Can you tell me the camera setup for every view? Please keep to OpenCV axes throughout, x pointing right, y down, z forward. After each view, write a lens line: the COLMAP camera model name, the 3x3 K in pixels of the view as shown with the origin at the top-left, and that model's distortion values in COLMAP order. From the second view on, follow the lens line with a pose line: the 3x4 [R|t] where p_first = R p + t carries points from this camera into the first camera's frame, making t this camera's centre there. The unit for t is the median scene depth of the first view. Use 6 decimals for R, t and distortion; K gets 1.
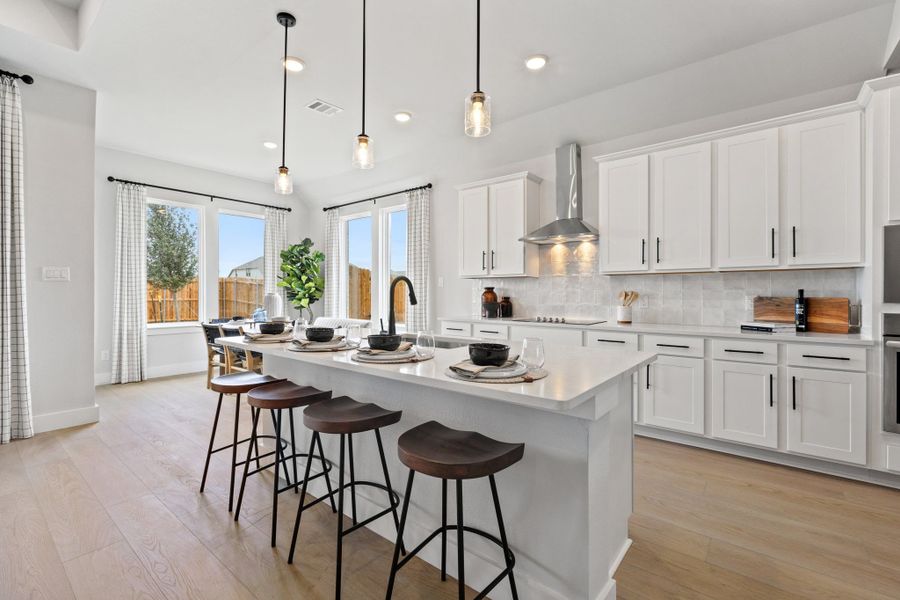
lens RADIAL K [[400.1, 0, 446.5], [0, 400.1, 294.4], [0, 0, 1]] dist [-0.000891, -0.001793]
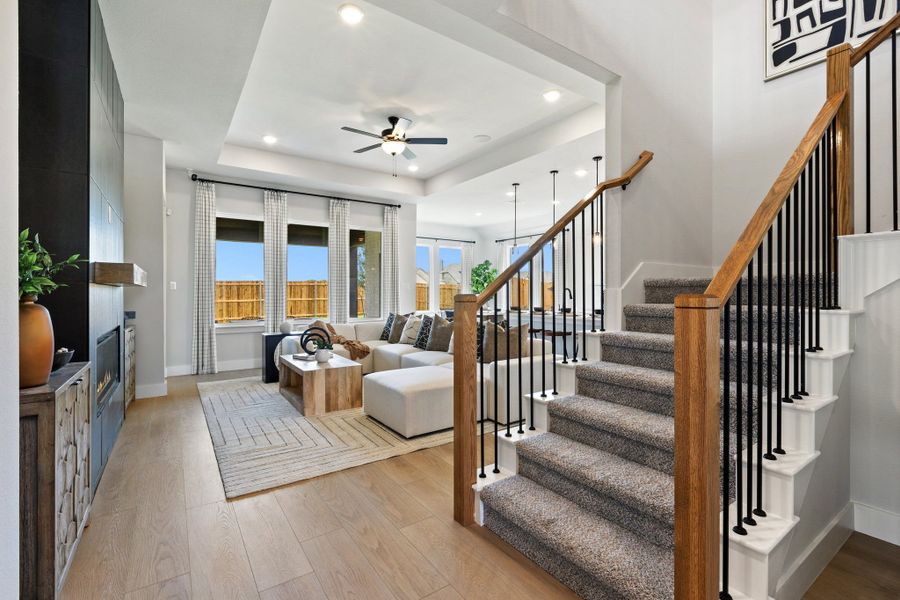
lens RADIAL K [[402.1, 0, 450.6], [0, 402.1, 297.7], [0, 0, 1]] dist [0.004321, 0.000221]
pose [[0.958560, -0.000944, -0.284890, -0.025786], [0.001092, 0.999999, 0.000362, 0.010860], [0.284890, -0.000658, 0.958560, -0.619176]]
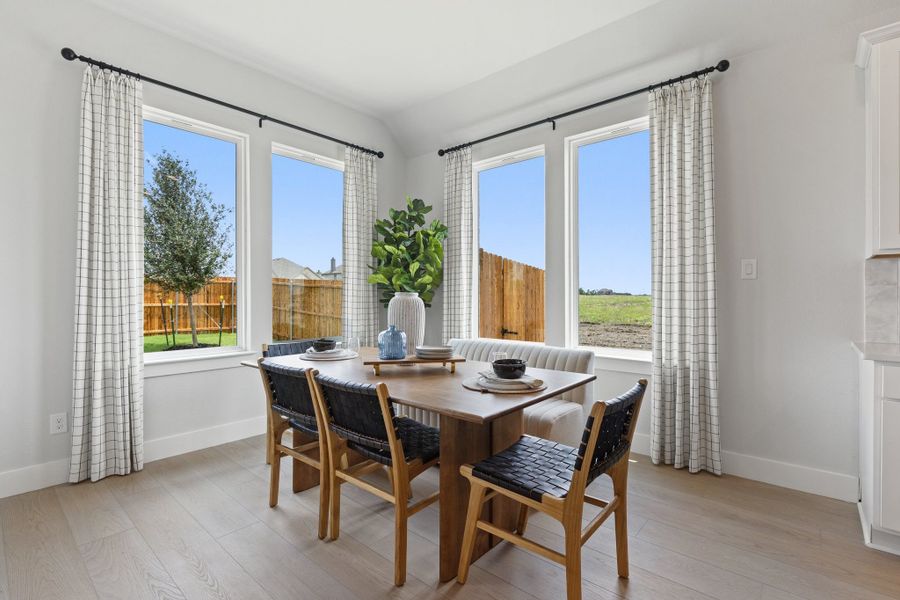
lens RADIAL K [[418.3, 0, 448.7], [0, 418.3, 297.4], [0, 0, 1]] dist [-0.012743, 0.000221]
pose [[0.999323, -0.002597, -0.036705, -0.288481], [0.002534, 0.999995, -0.001785, 0.002359], [0.036710, 0.001690, 0.999325, 0.409855]]
